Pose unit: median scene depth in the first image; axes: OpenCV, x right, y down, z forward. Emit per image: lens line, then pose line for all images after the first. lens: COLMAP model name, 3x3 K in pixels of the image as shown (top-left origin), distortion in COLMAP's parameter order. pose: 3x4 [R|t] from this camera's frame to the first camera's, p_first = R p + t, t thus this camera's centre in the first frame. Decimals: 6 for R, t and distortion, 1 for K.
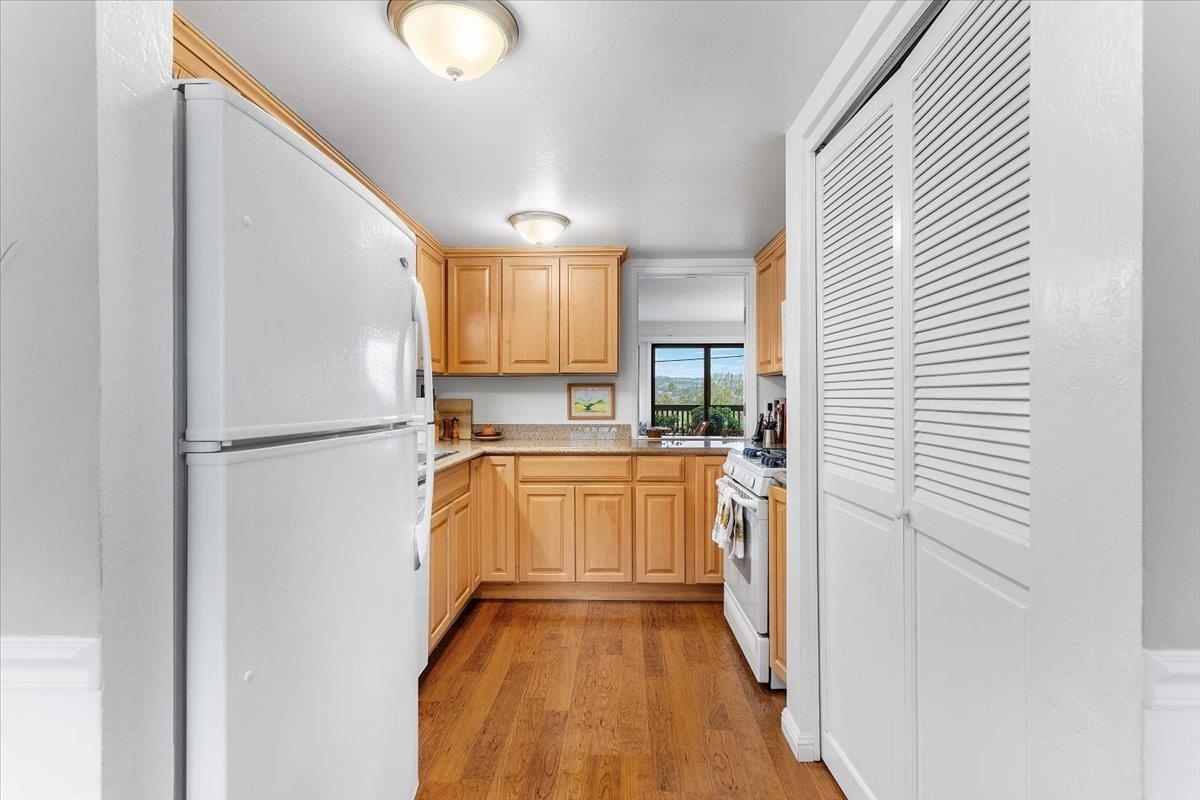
lens RADIAL K [[575.9, 0, 600.0], [0, 575.9, 400.0], [0, 0, 1]] dist [-0.004775, 0.006230]
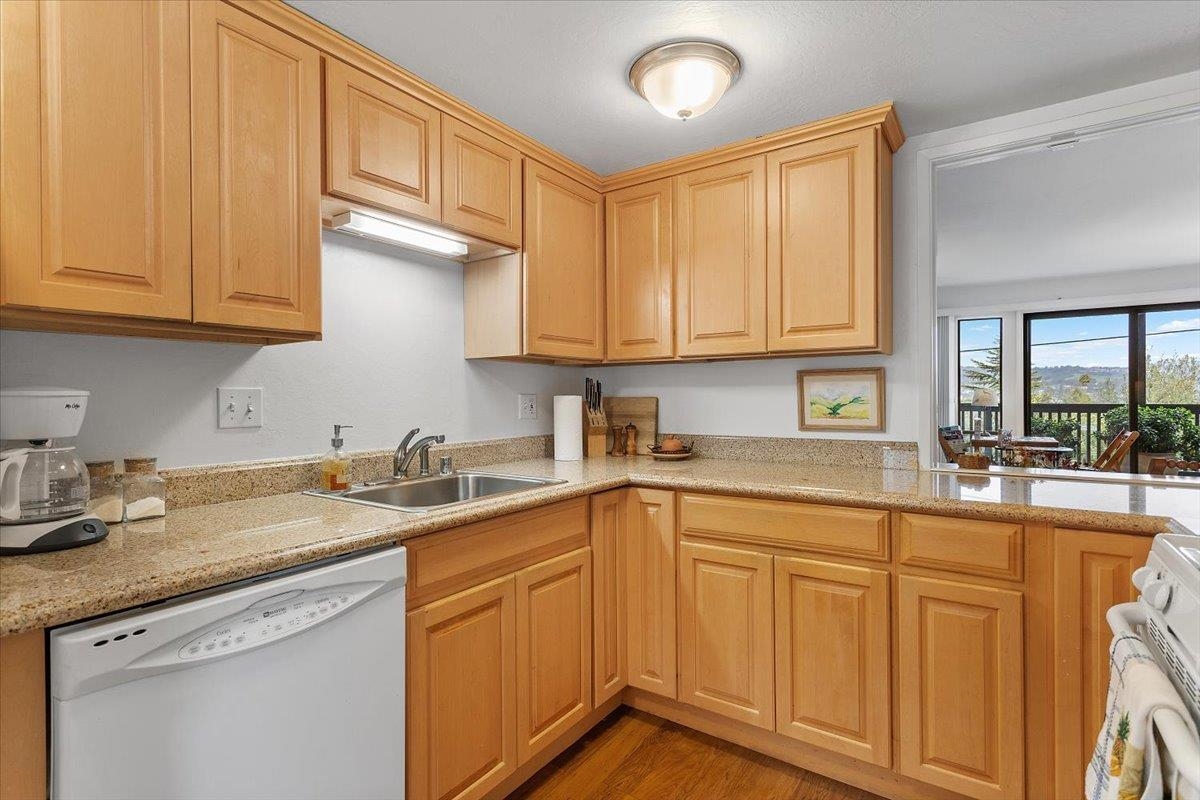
lens RADIAL K [[575.9, 0, 600.0], [0, 575.9, 400.0], [0, 0, 1]] dist [-0.004775, 0.006230]
pose [[0.837227, -0.002864, -0.546848, 0.106661], [0.004759, 0.999987, 0.002049, 0.000079], [0.546835, -0.004318, 0.837229, 0.414438]]
